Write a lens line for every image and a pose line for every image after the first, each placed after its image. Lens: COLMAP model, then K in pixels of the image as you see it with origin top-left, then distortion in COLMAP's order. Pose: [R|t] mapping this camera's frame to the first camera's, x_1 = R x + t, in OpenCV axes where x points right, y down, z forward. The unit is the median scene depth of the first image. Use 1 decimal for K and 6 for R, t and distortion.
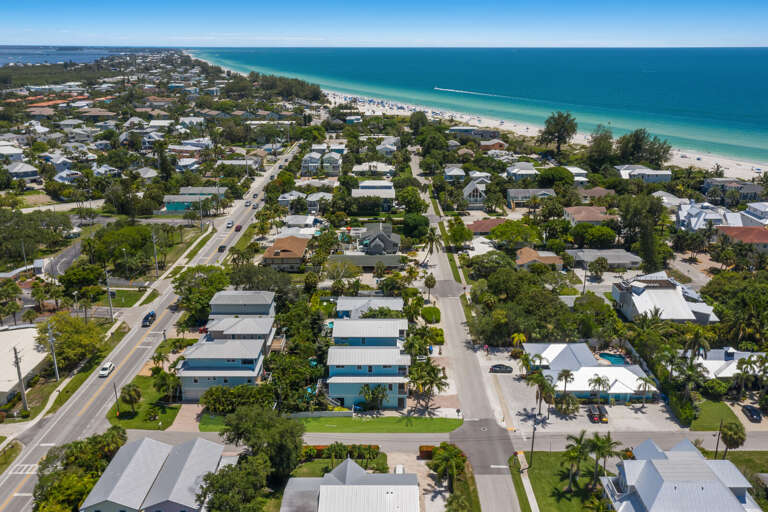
lens RADIAL K [[640.5, 0, 386.7], [0, 640.5, 239.3], [0, 0, 1]] dist [-0.000042, -0.001889]
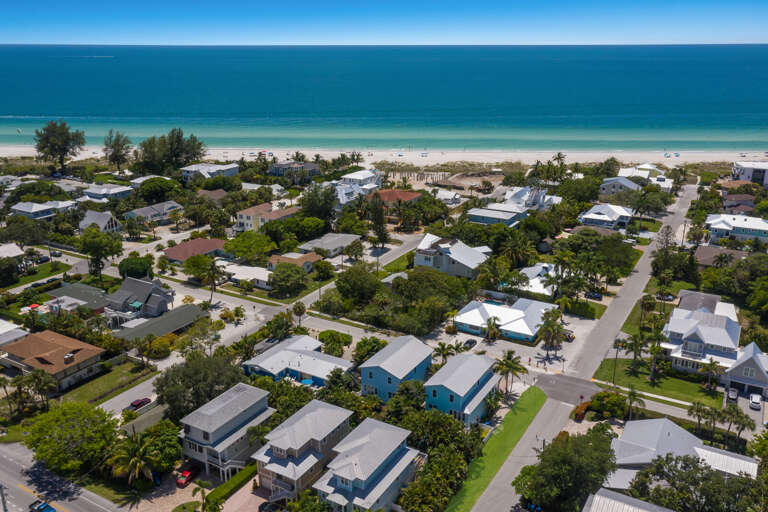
lens RADIAL K [[640.5, 0, 386.7], [0, 640.5, 239.3], [0, 0, 1]] dist [-0.000042, -0.001889]
pose [[0.505136, -0.248176, 0.826587, -0.571105], [0.250005, 0.958775, 0.135084, -0.114211], [-0.826036, 0.138415, 0.546357, 0.384993]]
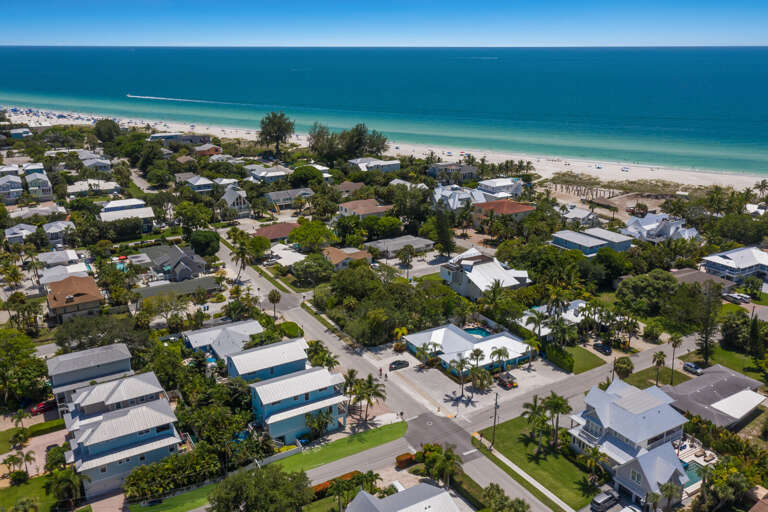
lens RADIAL K [[643.8, 0, 384.0], [0, 643.8, 256.0], [0, 0, 1]] dist [0.004058, 0.003179]
pose [[0.858013, -0.158767, 0.488474, -0.241598], [0.147835, 0.987119, 0.061165, -0.026589], [-0.491893, 0.019733, 0.870432, 0.089622]]
